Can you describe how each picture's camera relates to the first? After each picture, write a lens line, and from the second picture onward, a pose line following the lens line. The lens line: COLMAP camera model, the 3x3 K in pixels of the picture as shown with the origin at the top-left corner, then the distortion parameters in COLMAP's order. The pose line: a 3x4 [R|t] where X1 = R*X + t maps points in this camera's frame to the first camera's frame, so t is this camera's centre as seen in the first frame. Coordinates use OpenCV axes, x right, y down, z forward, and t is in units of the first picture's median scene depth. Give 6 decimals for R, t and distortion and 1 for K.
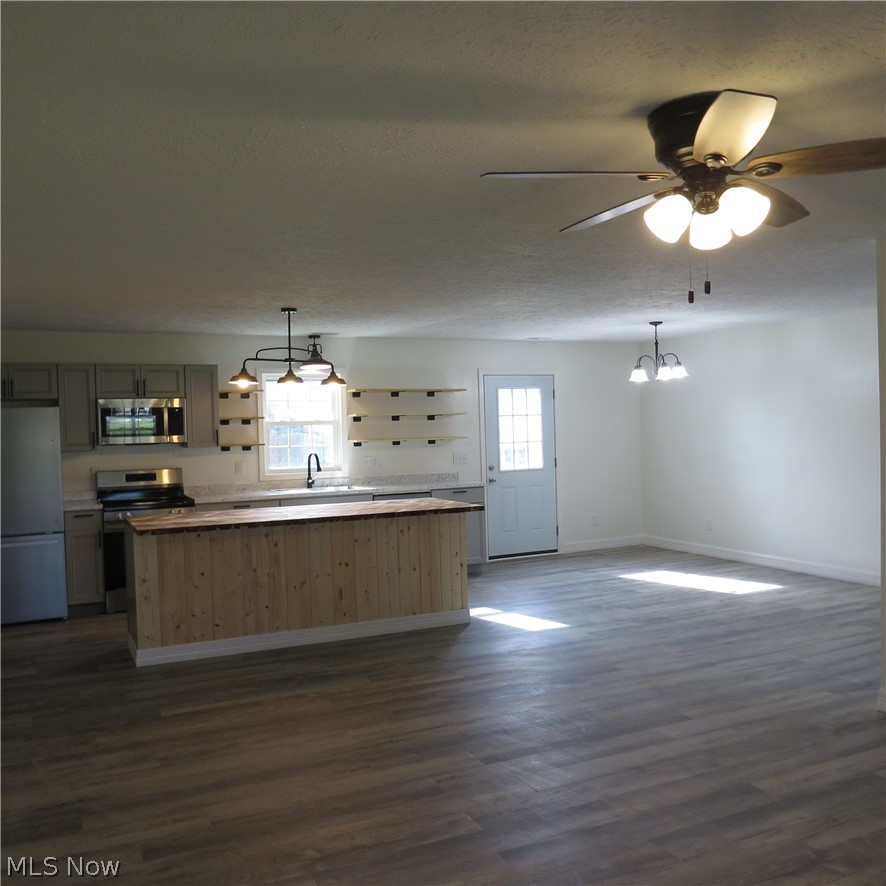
lens RADIAL K [[868.4, 0, 442.5], [0, 868.4, 448.7], [0, 0, 1]] dist [-0.005344, 0.000000]
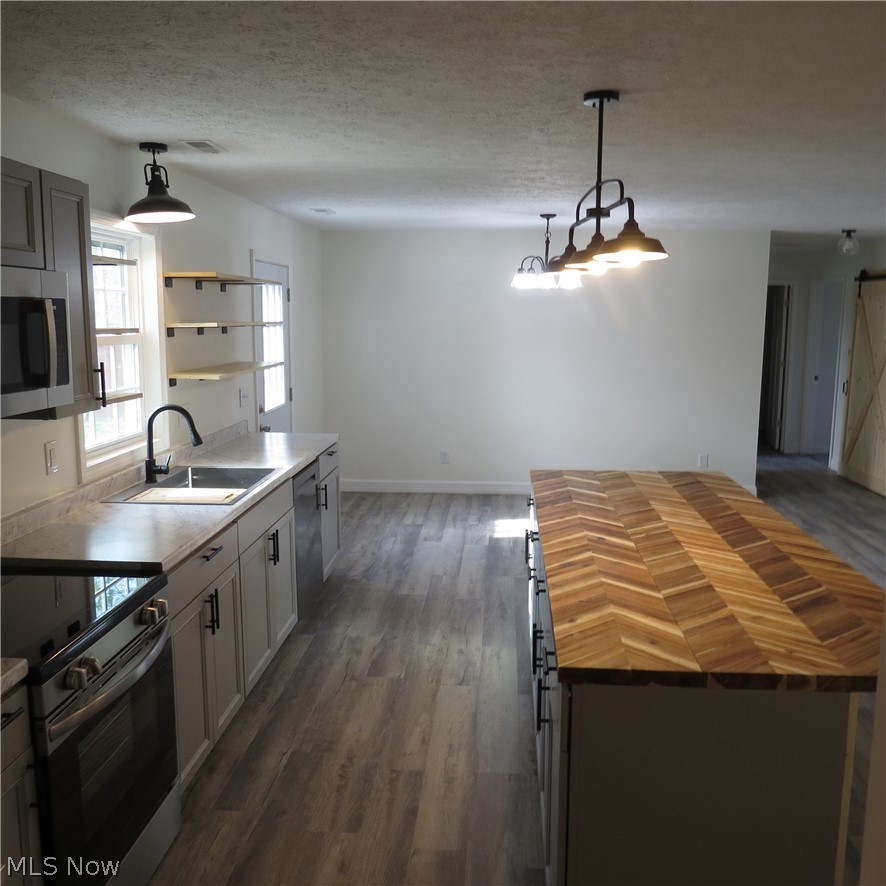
lens RADIAL K [[845.6, 0, 447.3], [0, 845.6, 452.1], [0, 0, 1]] dist [-0.024643, 0.000000]
pose [[0.489388, -0.115231, 0.864420, -0.469585], [0.010151, 0.991917, 0.126481, -0.026831], [-0.872007, -0.053124, 0.486602, 0.654272]]
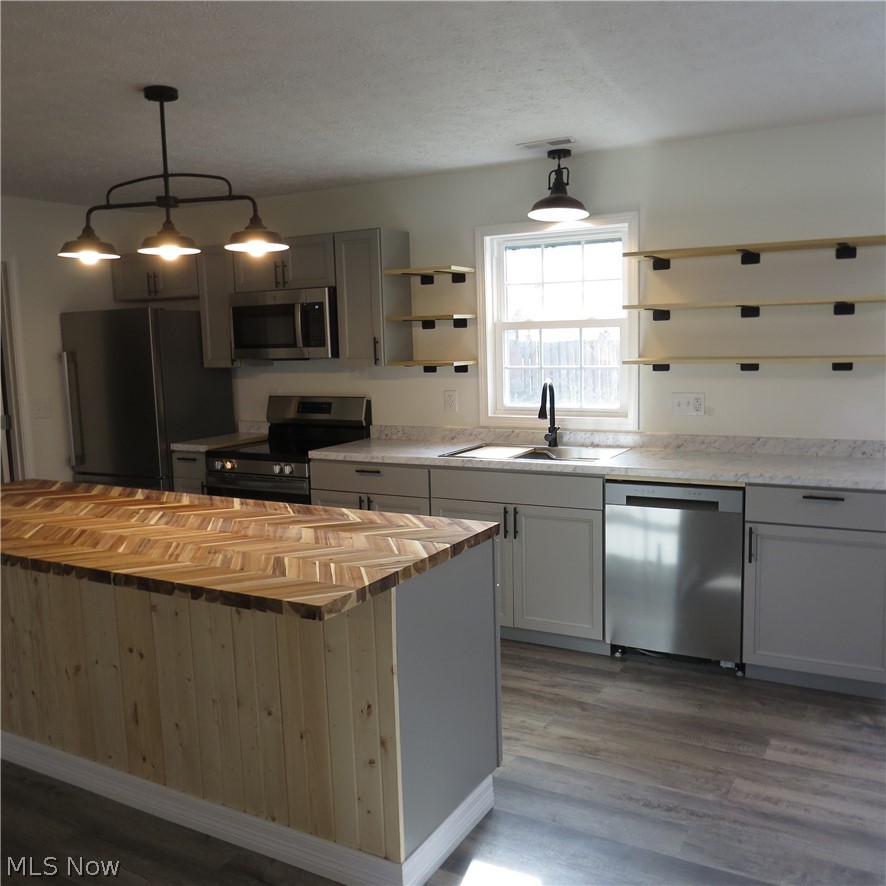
lens RADIAL K [[845.6, 0, 441.0], [0, 845.6, 441.2], [0, 0, 1]] dist [-0.024643, 0.000000]
pose [[0.576281, 0.106693, -0.810257, 0.233624], [-0.009537, 0.992252, 0.123875, -0.022447], [0.817196, -0.063659, 0.572834, 0.654155]]
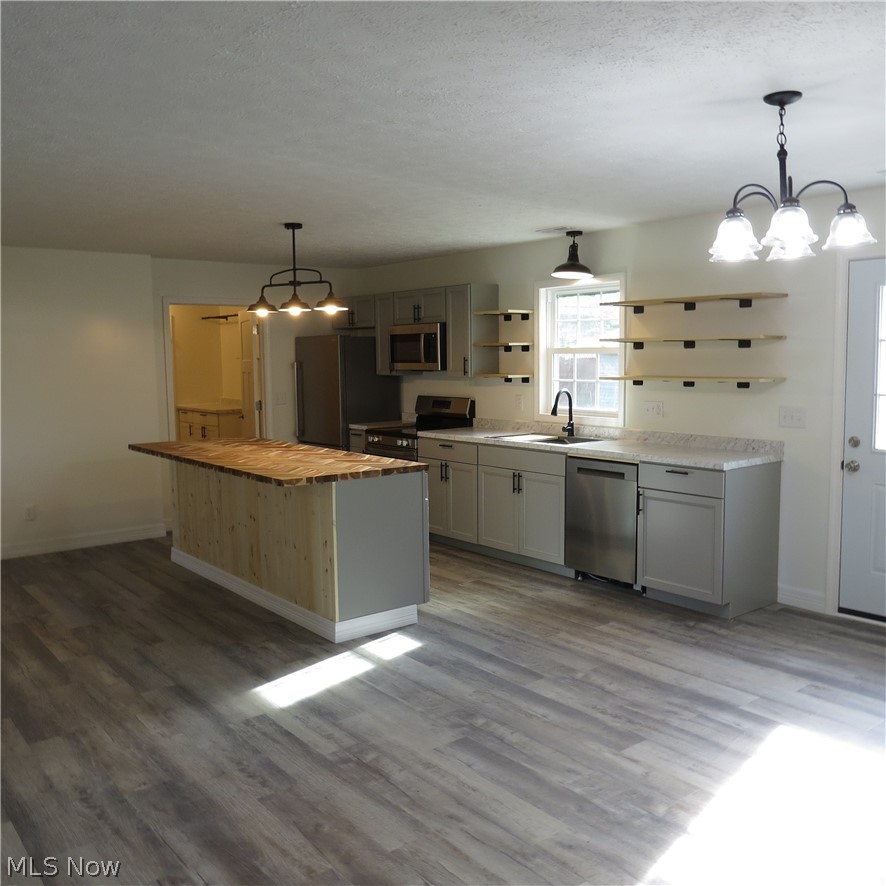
lens RADIAL K [[845.6, 0, 442.9], [0, 845.6, 440.2], [0, 0, 1]] dist [-0.024643, 0.000000]
pose [[0.223791, 0.117681, -0.967506, 0.548483], [-0.022599, 0.993043, 0.115560, -0.035126], [0.974375, -0.003997, 0.224894, 0.734482]]
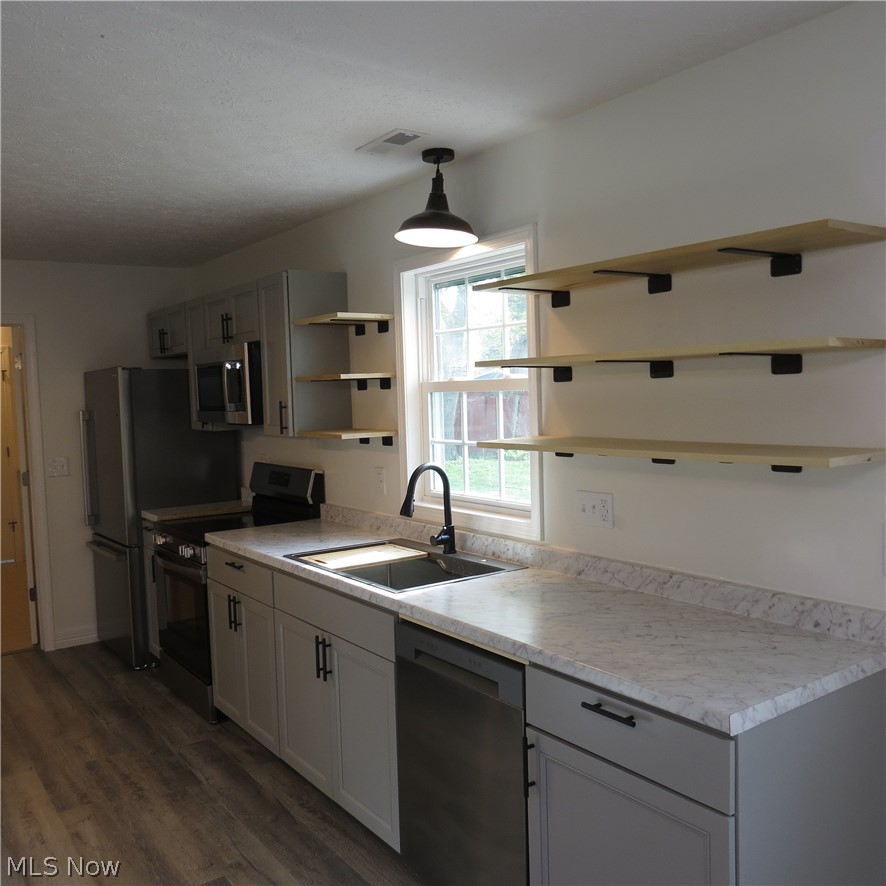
lens RADIAL K [[845.6, 0, 442.6], [0, 845.6, 439.4], [0, 0, 1]] dist [-0.024643, 0.000000]
pose [[0.169280, 0.074867, -0.982720, 0.220525], [-0.002012, 0.997135, 0.075619, -0.035183], [0.985566, -0.010823, 0.168946, 0.947002]]
